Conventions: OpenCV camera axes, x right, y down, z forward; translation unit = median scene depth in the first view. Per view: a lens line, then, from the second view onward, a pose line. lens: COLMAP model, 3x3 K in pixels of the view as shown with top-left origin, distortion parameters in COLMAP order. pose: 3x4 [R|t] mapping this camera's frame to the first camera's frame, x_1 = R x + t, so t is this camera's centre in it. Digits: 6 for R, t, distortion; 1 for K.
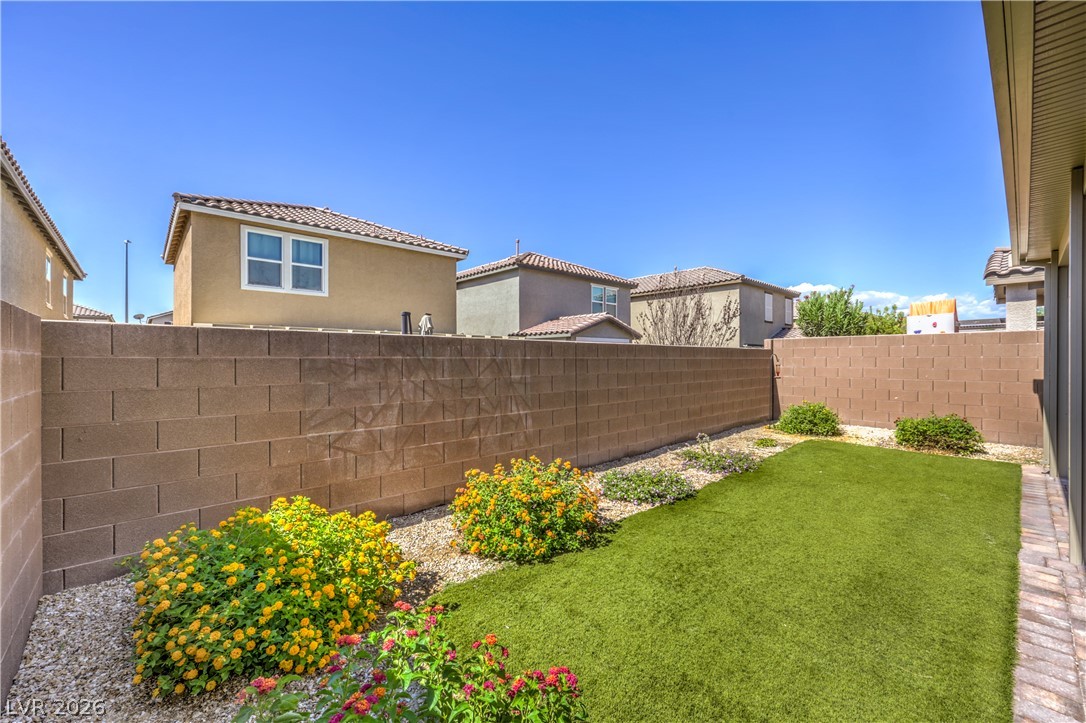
lens RADIAL K [[440.6, 0, 550.4], [0, 440.6, 365.1], [0, 0, 1]] dist [0.001890, 0.000231]
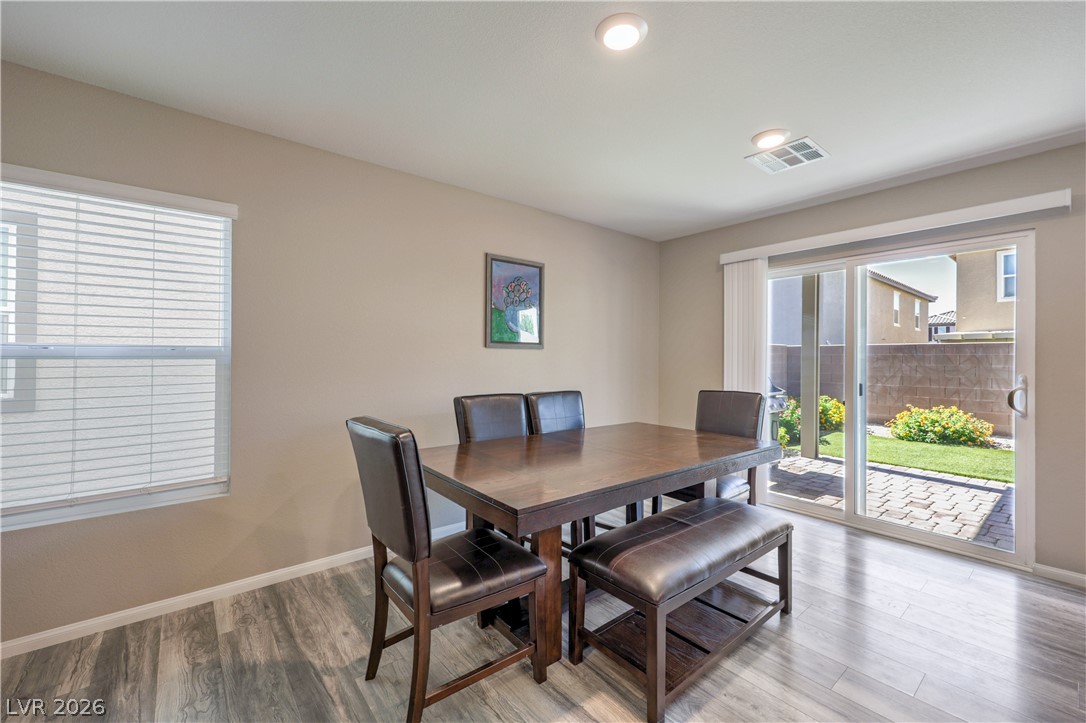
lens RADIAL K [[443.2, 0, 551.8], [0, 443.2, 358.3], [0, 0, 1]] dist [0.000424, 0.000089]
pose [[-0.060582, 0.000016, -0.998163, 1.780975], [-0.016854, 0.999857, 0.001038, 0.025990], [0.998021, 0.016885, -0.060574, -0.545181]]
